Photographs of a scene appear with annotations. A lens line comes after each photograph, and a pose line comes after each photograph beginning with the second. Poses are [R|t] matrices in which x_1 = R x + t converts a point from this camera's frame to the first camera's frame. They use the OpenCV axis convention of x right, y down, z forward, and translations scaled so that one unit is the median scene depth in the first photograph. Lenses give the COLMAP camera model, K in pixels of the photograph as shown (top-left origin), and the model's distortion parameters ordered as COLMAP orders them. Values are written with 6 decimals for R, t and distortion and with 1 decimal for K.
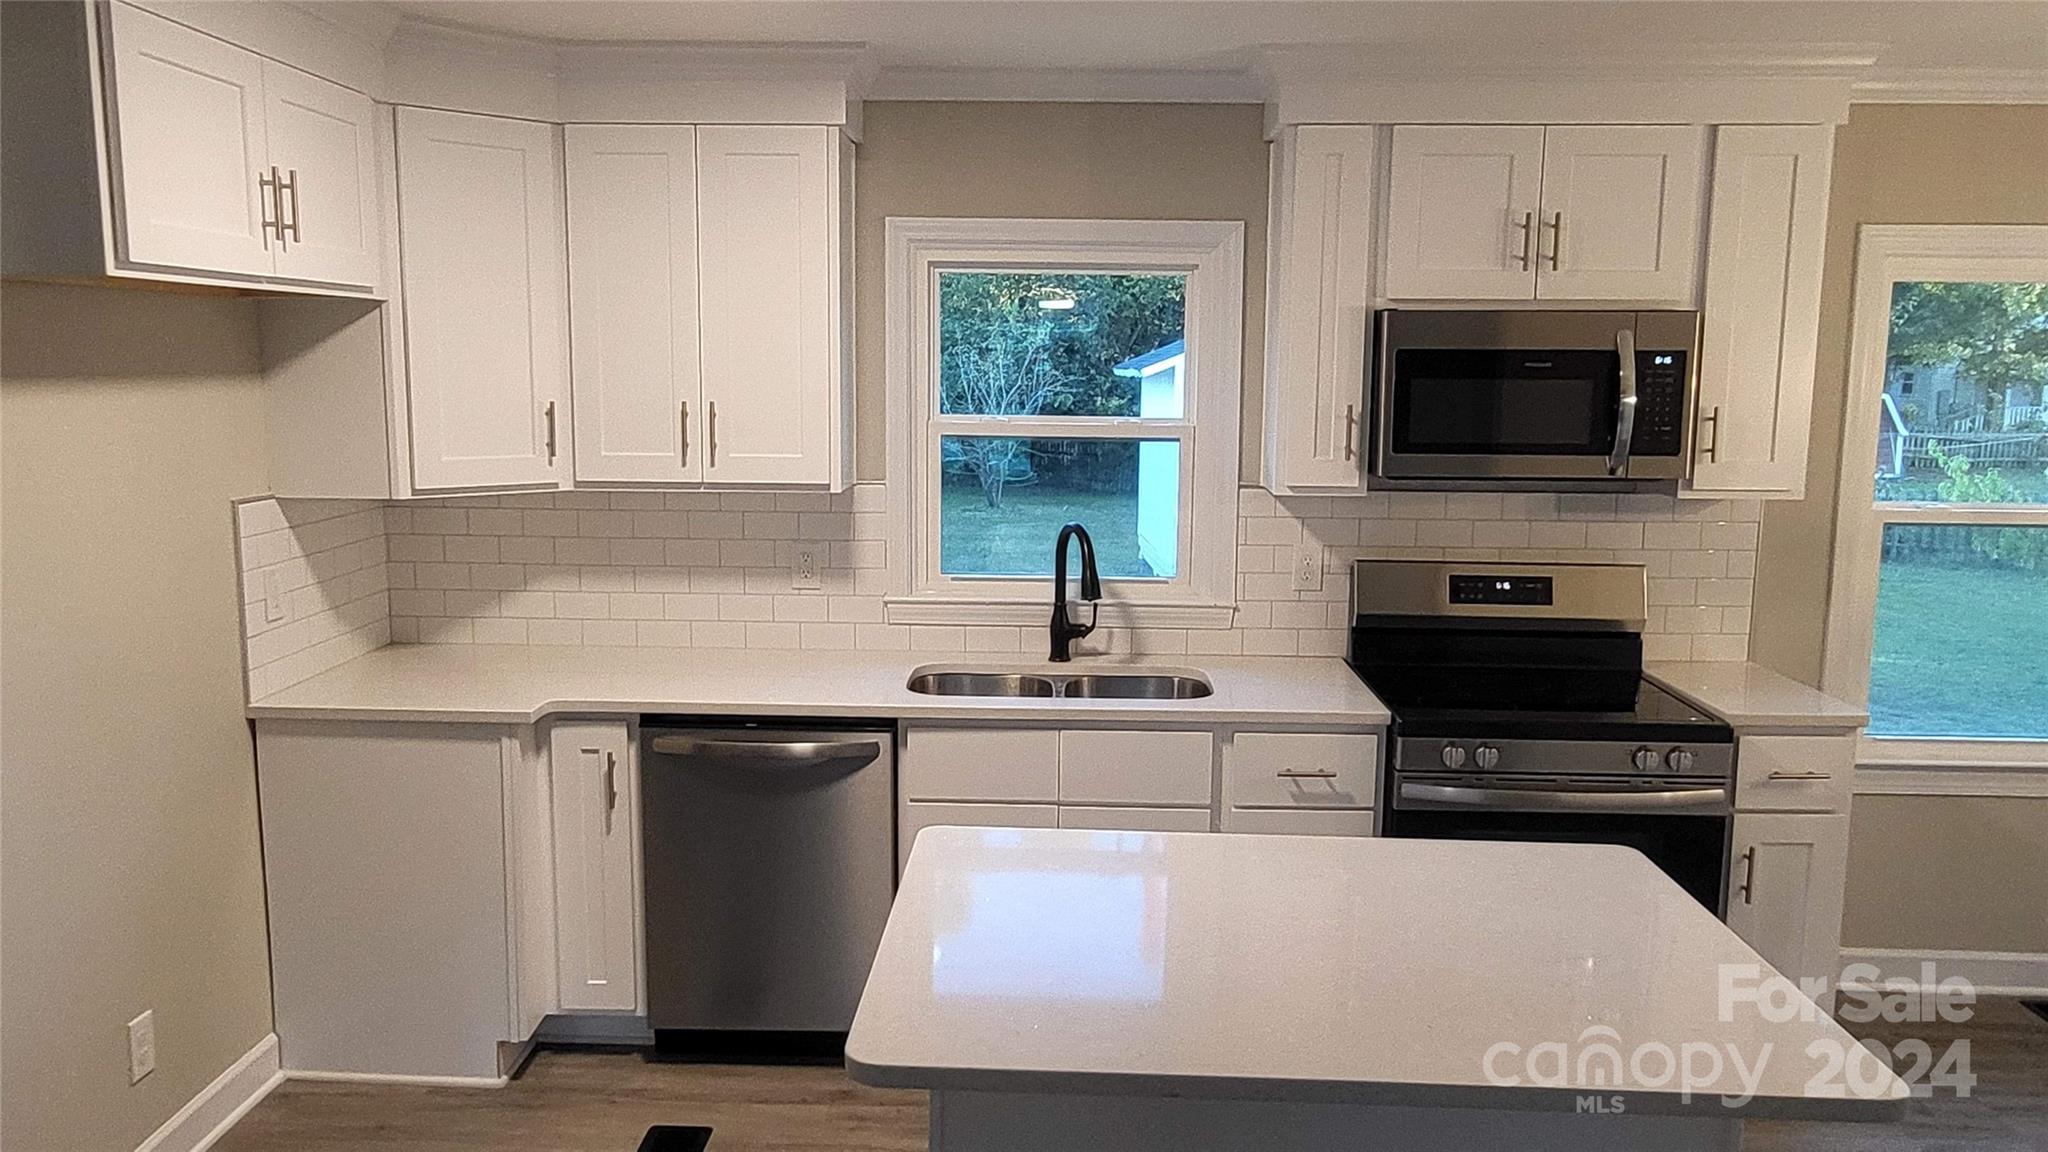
lens RADIAL K [[1507.1, 0, 1005.0], [0, 1507.1, 578.9], [0, 0, 1]] dist [0.006976, -0.005333]
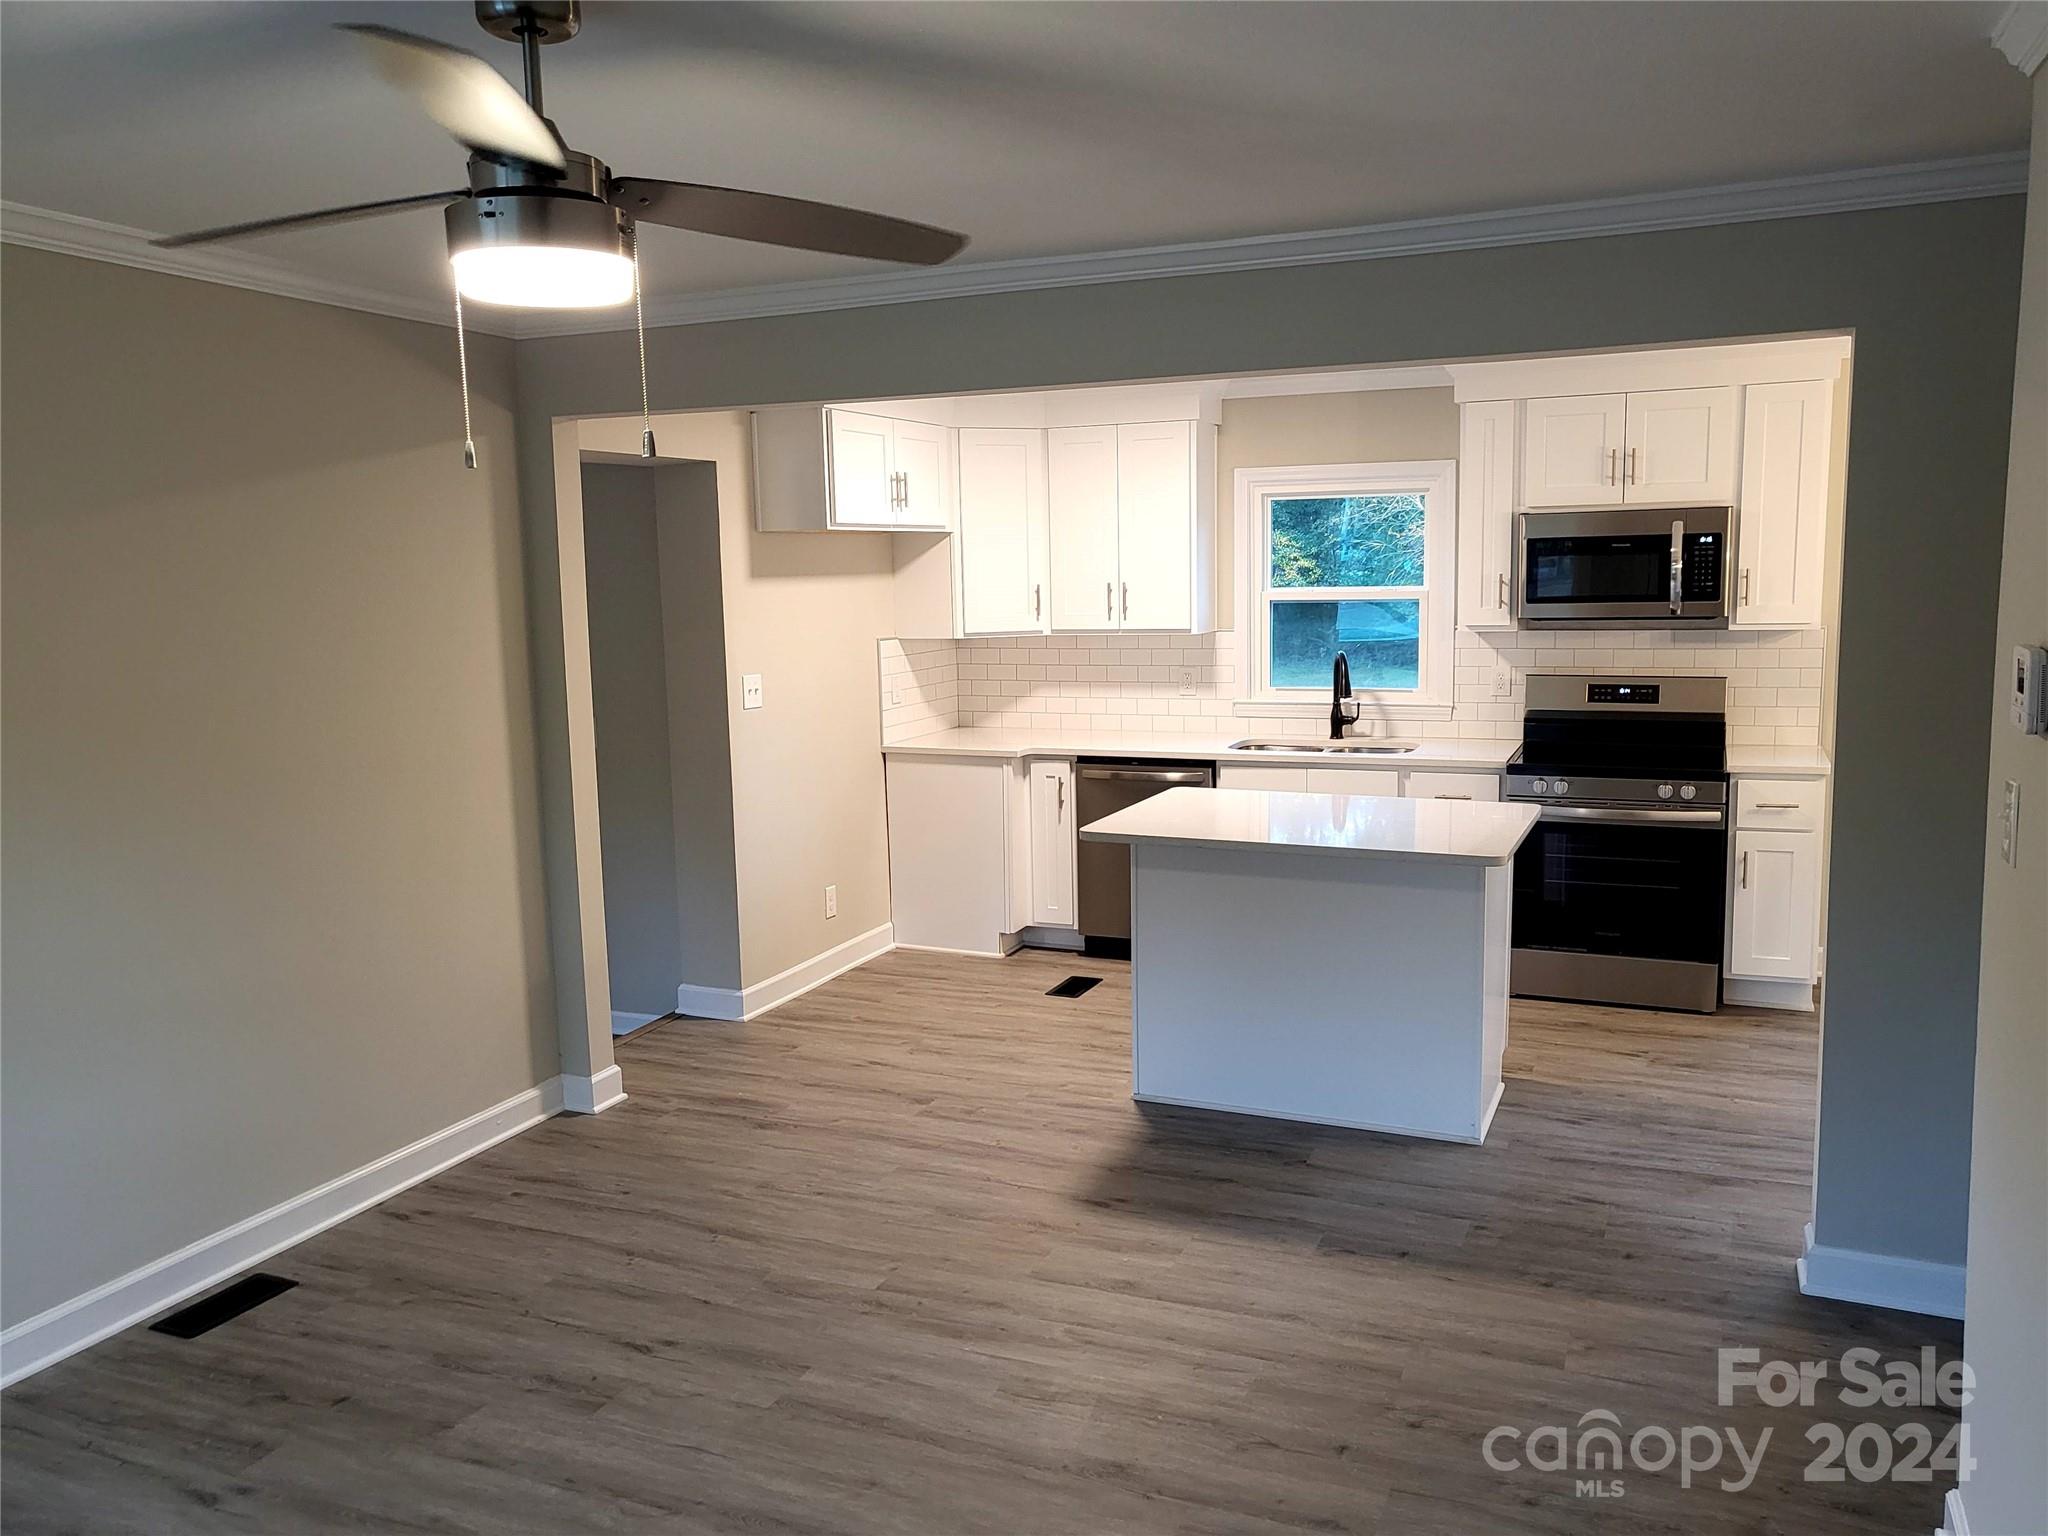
lens RADIAL K [[1501.2, 0, 1030.6], [0, 1501.2, 758.9], [0, 0, 1]] dist [-0.031545, -0.001922]
pose [[0.927669, 0.017599, -0.372989, 0.364428], [-0.021944, 0.999732, -0.007408, 0.104762], [0.372759, 0.015057, 0.927806, -0.661442]]
